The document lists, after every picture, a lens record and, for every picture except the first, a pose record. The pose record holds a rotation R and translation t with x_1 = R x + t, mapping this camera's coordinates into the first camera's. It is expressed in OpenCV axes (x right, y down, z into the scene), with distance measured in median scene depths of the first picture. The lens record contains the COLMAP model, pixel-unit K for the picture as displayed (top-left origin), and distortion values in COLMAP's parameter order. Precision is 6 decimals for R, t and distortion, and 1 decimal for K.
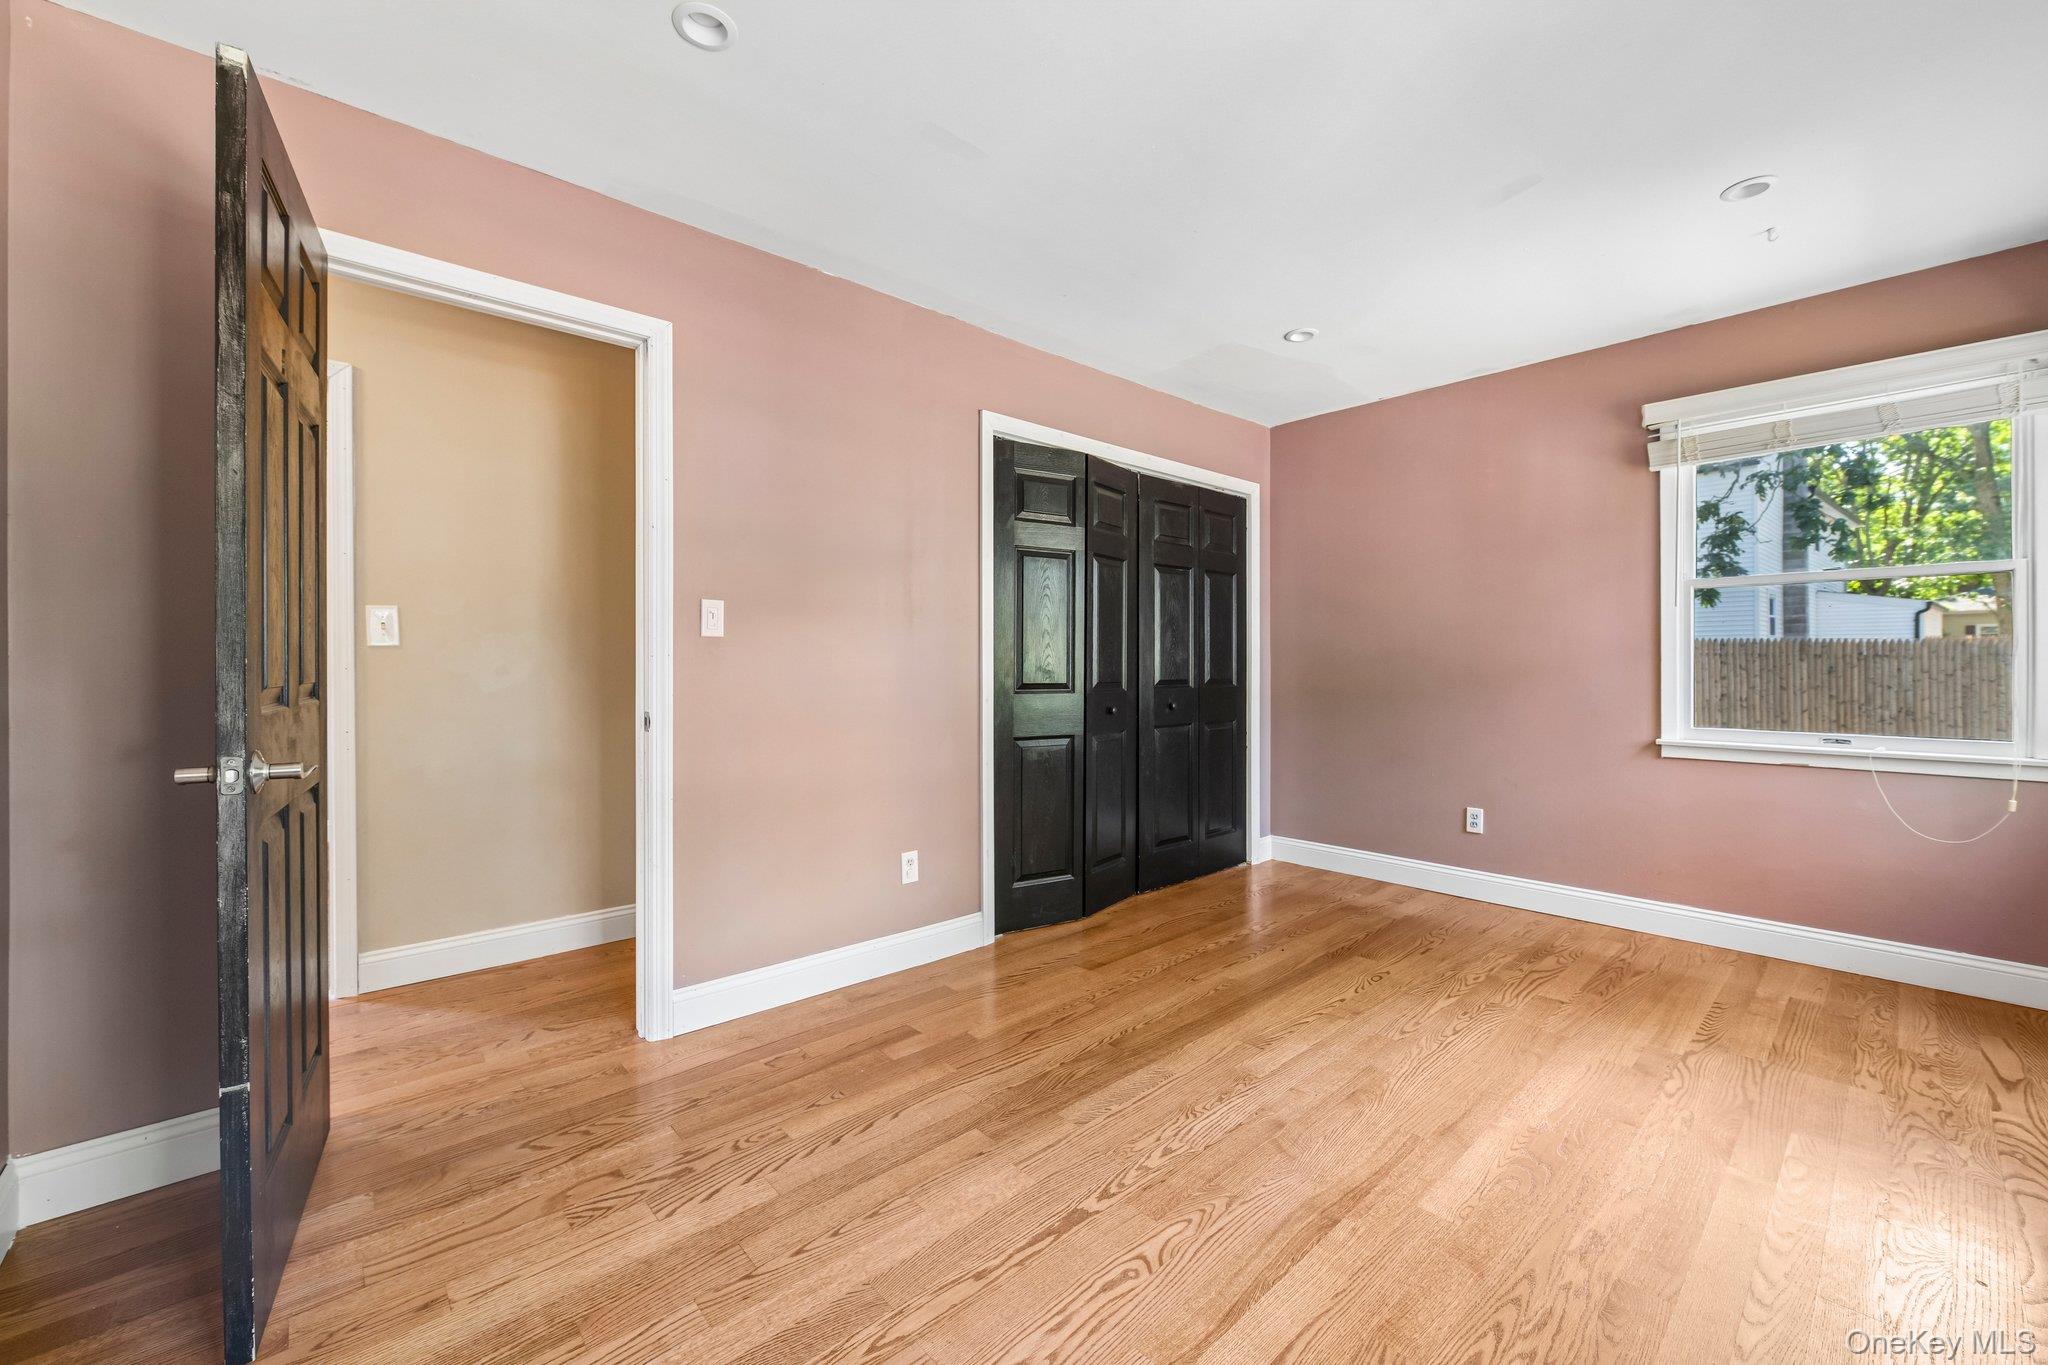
lens RADIAL K [[814.2, 0, 1029.7], [0, 814.2, 677.6], [0, 0, 1]] dist [-0.006509, -0.000140]
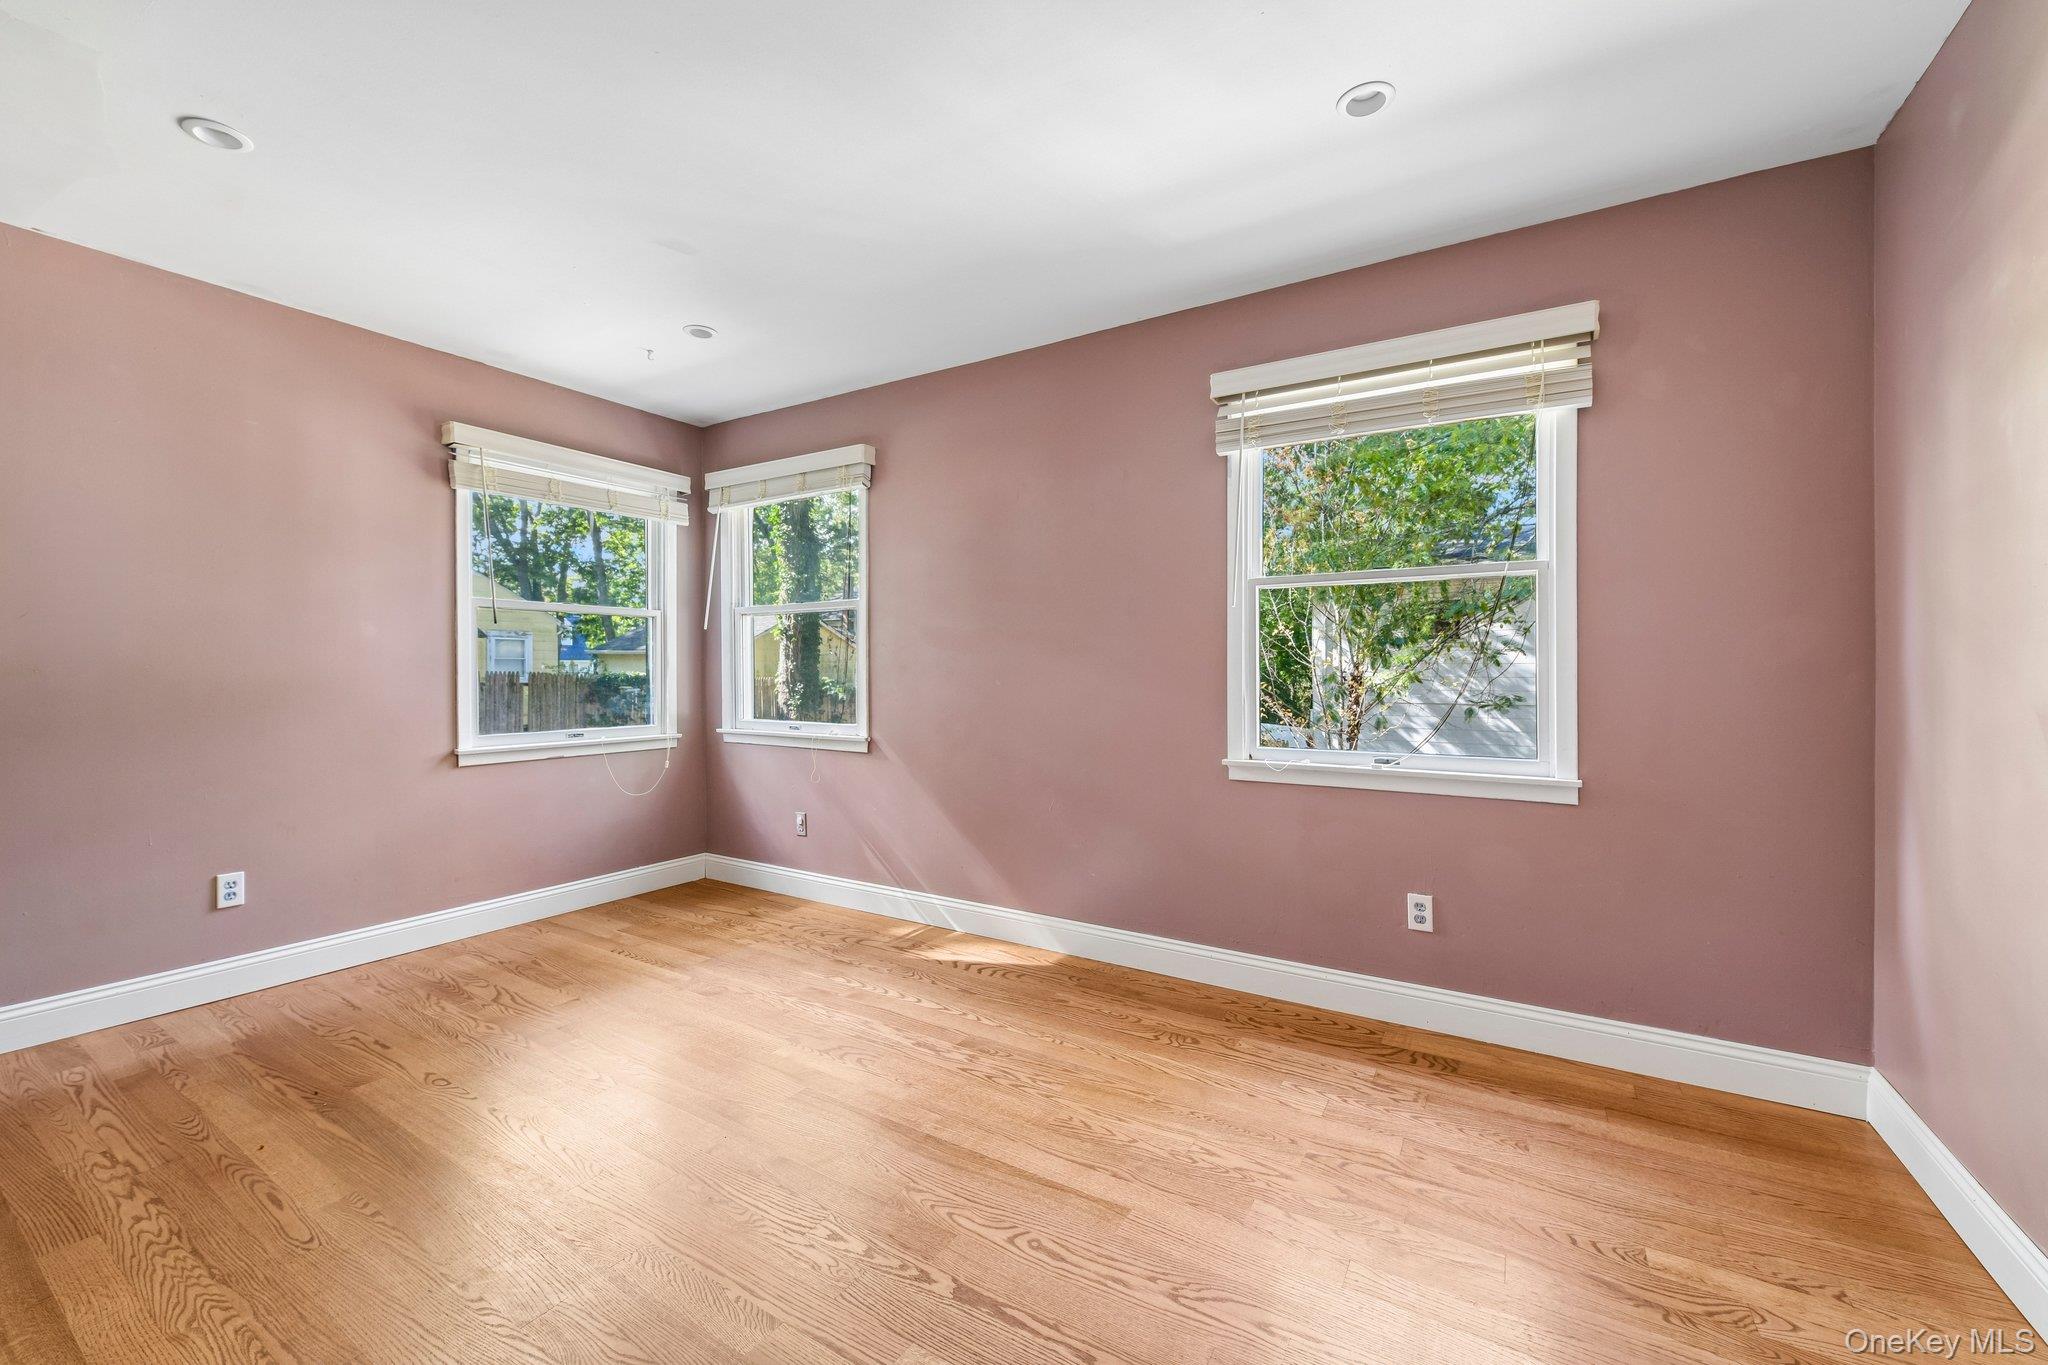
lens RADIAL K [[807.9, 0, 1024.6], [0, 807.9, 674.5], [0, 0, 1]] dist [-0.009610, -0.000228]
pose [[-0.270815, 0.001215, 0.962631, -0.509193], [0.022758, 0.999728, 0.005140, -0.009728], [-0.962362, 0.023299, -0.270769, 0.736409]]
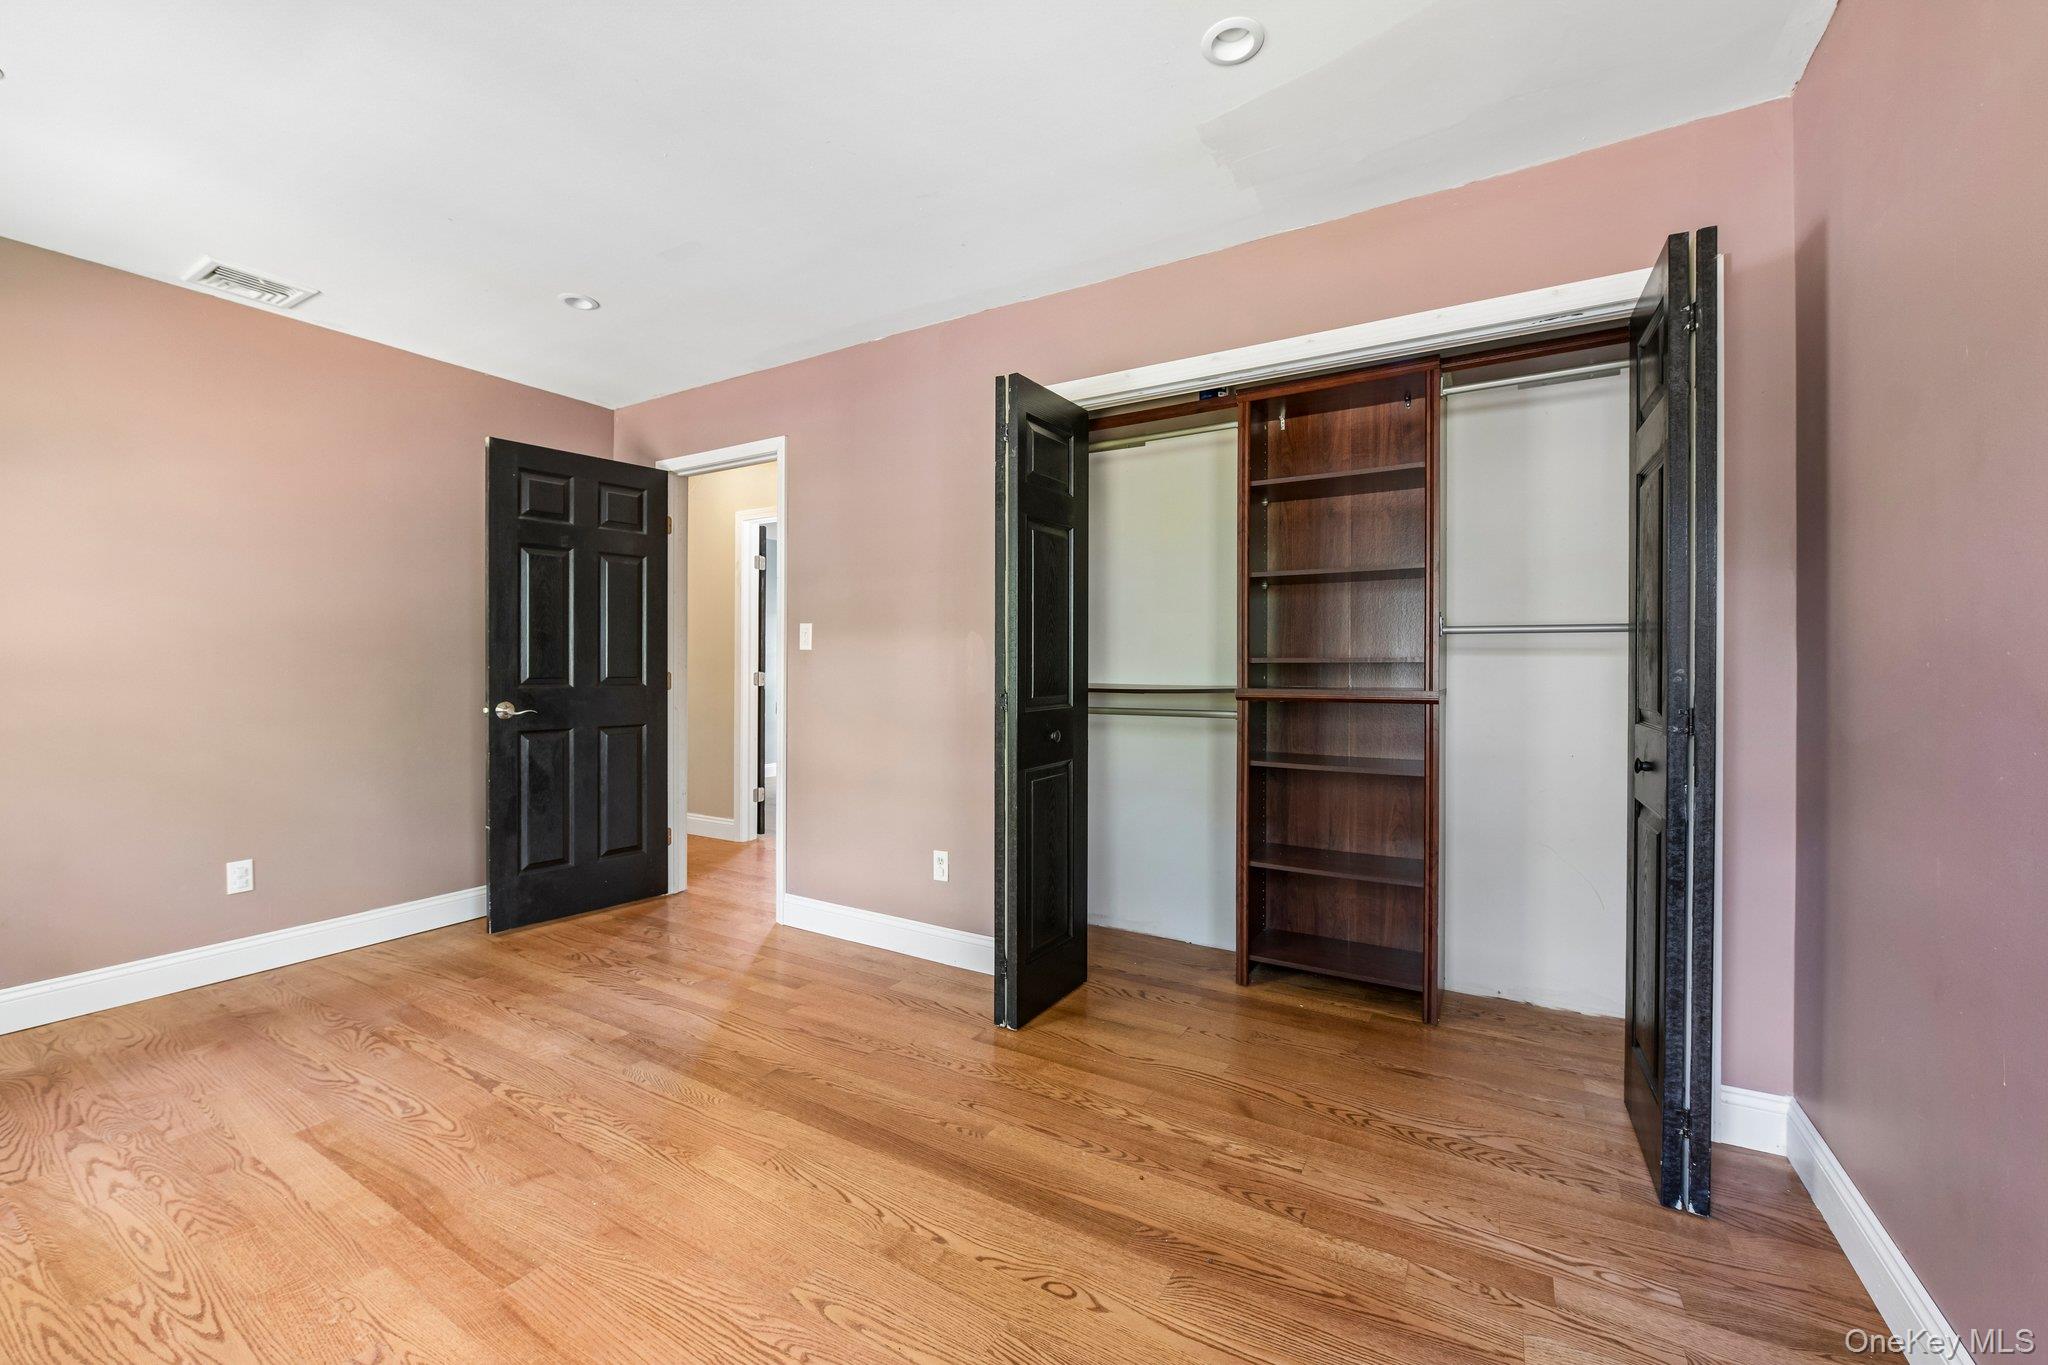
lens RADIAL K [[814.2, 0, 1029.7], [0, 814.2, 677.6], [0, 0, 1]] dist [-0.006509, -0.000140]
pose [[0.292454, 0.012784, -0.956194, 1.005440], [-0.018517, 0.999799, 0.007703, -0.019866], [0.956100, 0.015453, 0.292632, 0.919244]]
